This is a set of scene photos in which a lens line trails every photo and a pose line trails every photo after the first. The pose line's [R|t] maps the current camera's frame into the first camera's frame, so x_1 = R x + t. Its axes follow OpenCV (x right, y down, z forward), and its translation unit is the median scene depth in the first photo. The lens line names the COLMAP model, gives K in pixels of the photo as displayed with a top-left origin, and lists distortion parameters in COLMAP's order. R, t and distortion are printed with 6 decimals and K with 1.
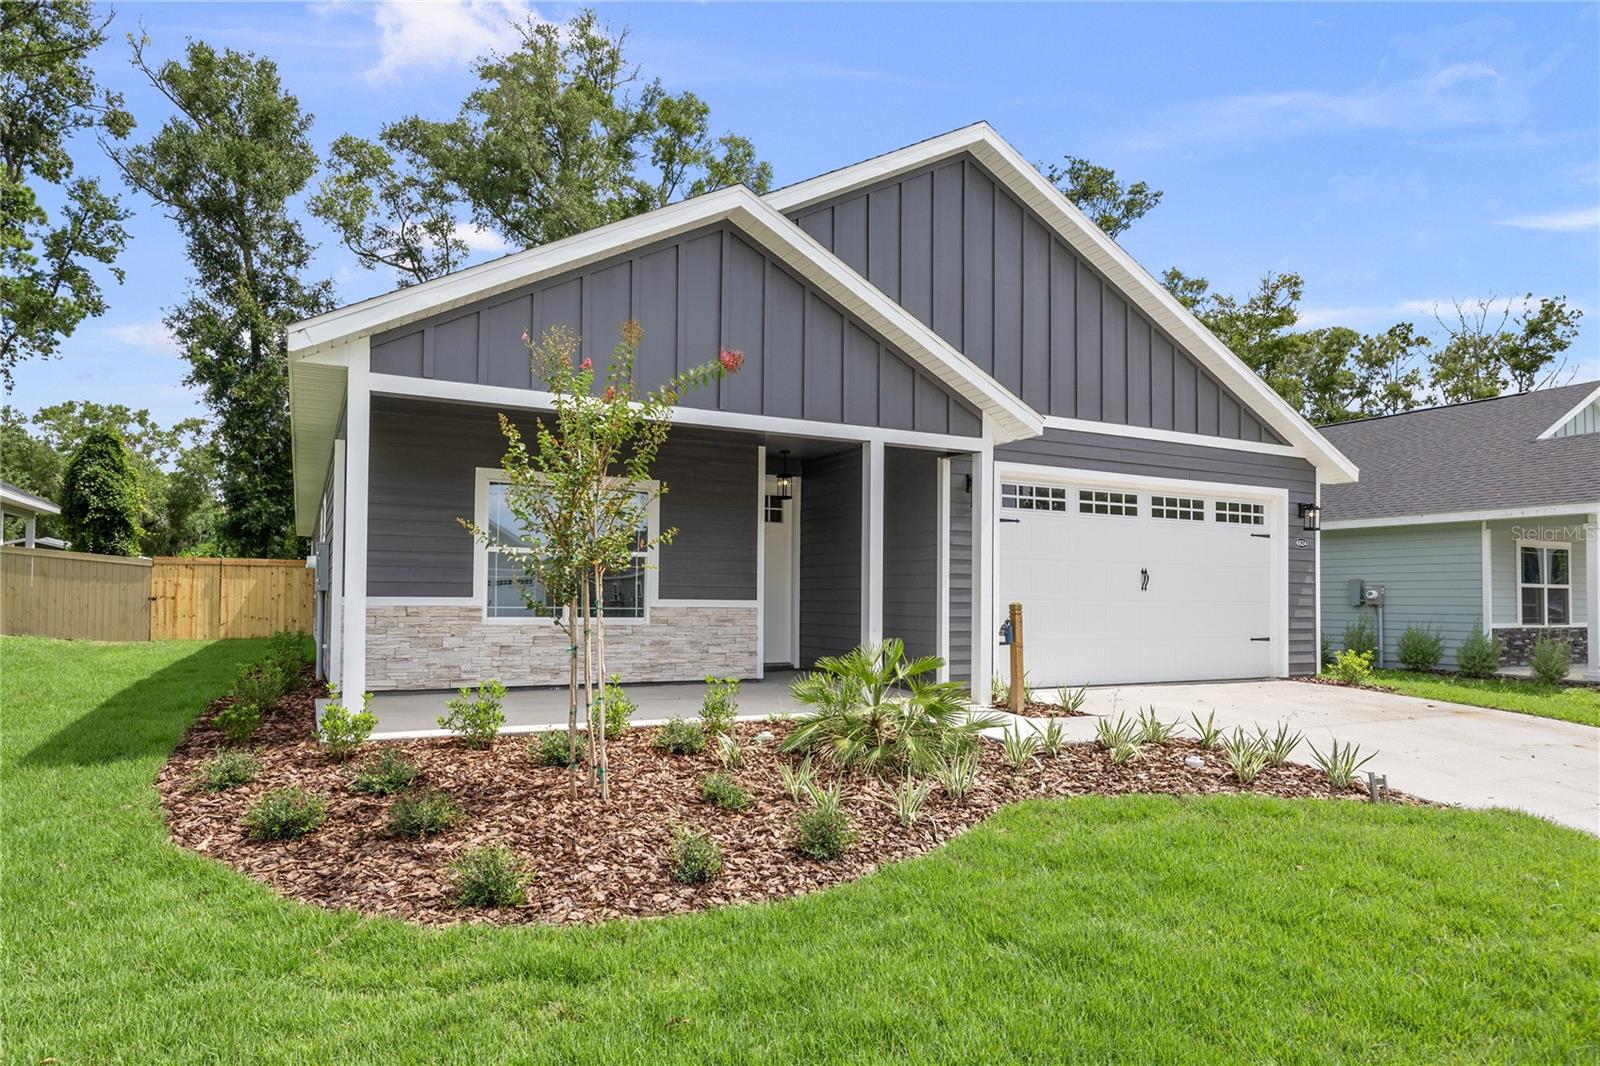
lens RADIAL K [[881.5, 0, 724.8], [0, 881.5, 583.9], [0, 0, 1]] dist [-0.006895, -0.000190]
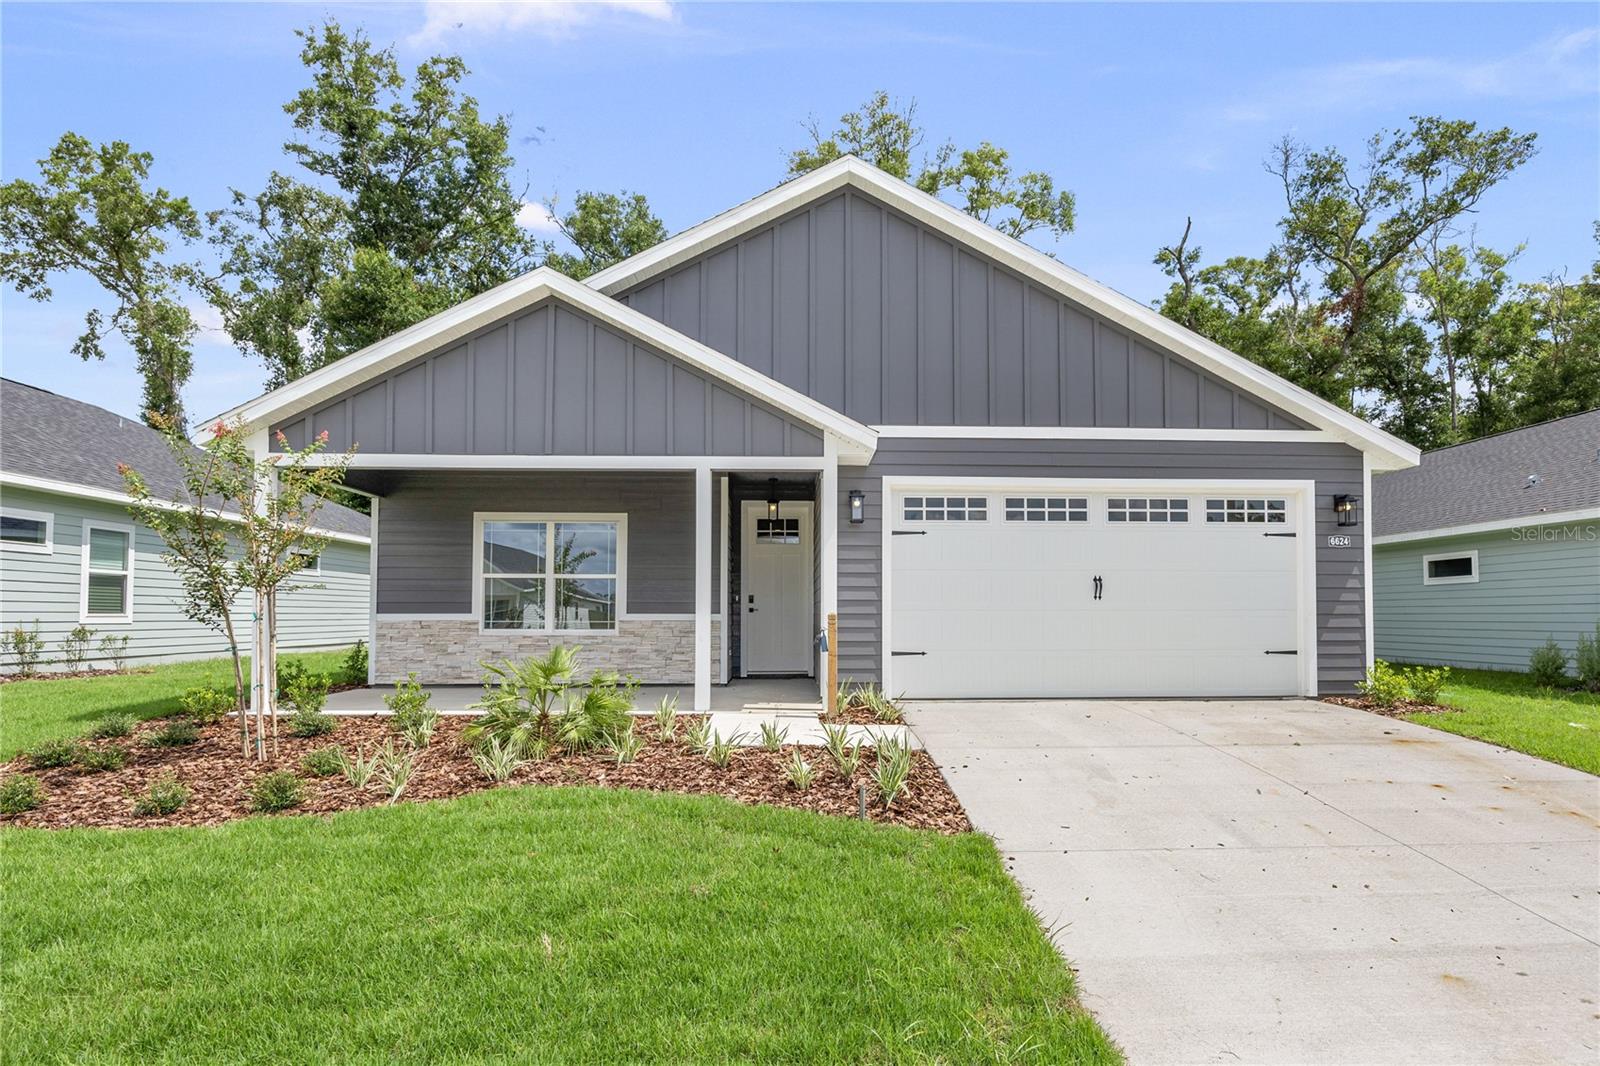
lens RADIAL K [[822.0, 0, 807.6], [0, 822.0, 597.5], [0, 0, 1]] dist [-0.012285, 0.000447]
pose [[0.924699, -0.020344, -0.380155, 0.561852], [0.014275, 0.999722, -0.018779, 0.019263], [0.380431, 0.011938, 0.924732, 0.071314]]
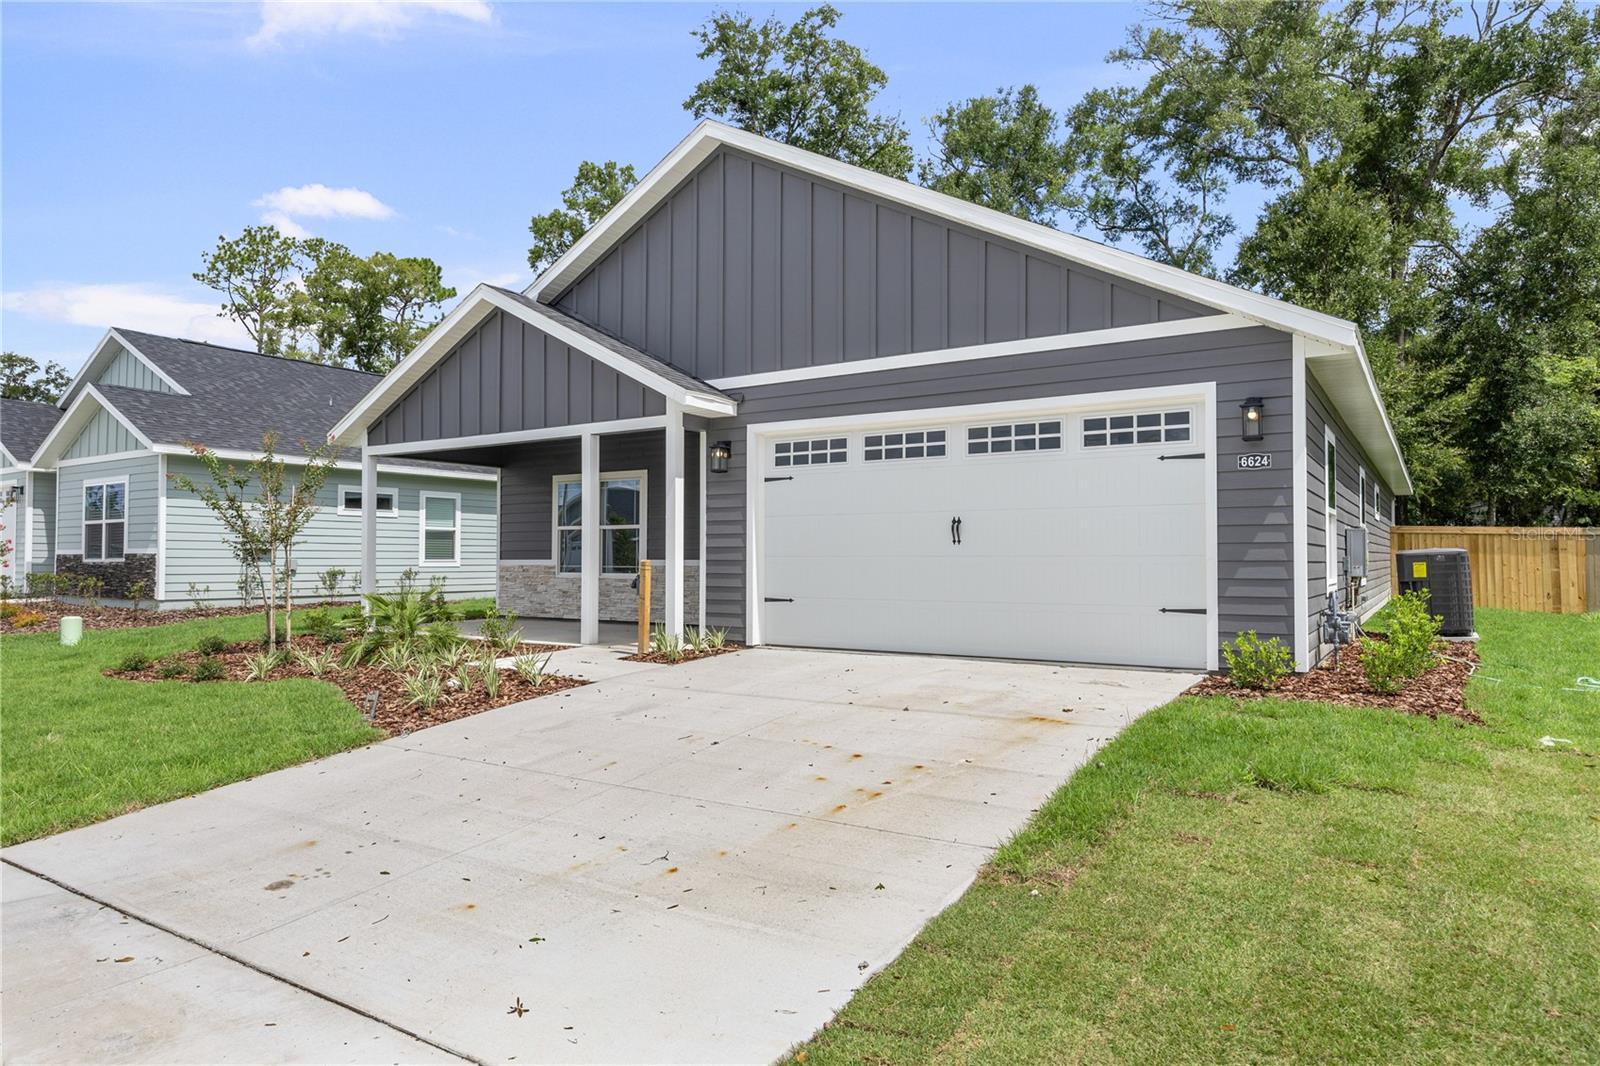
lens RADIAL K [[966.0, 0, 800.0], [0, 966.0, 533.0], [0, 0, 1]] dist [0.000815, -0.000391]
pose [[0.530141, -0.035387, -0.847171, 1.257129], [0.013138, 0.999352, -0.033522, 0.028161], [0.847808, 0.006641, 0.530262, 0.420526]]
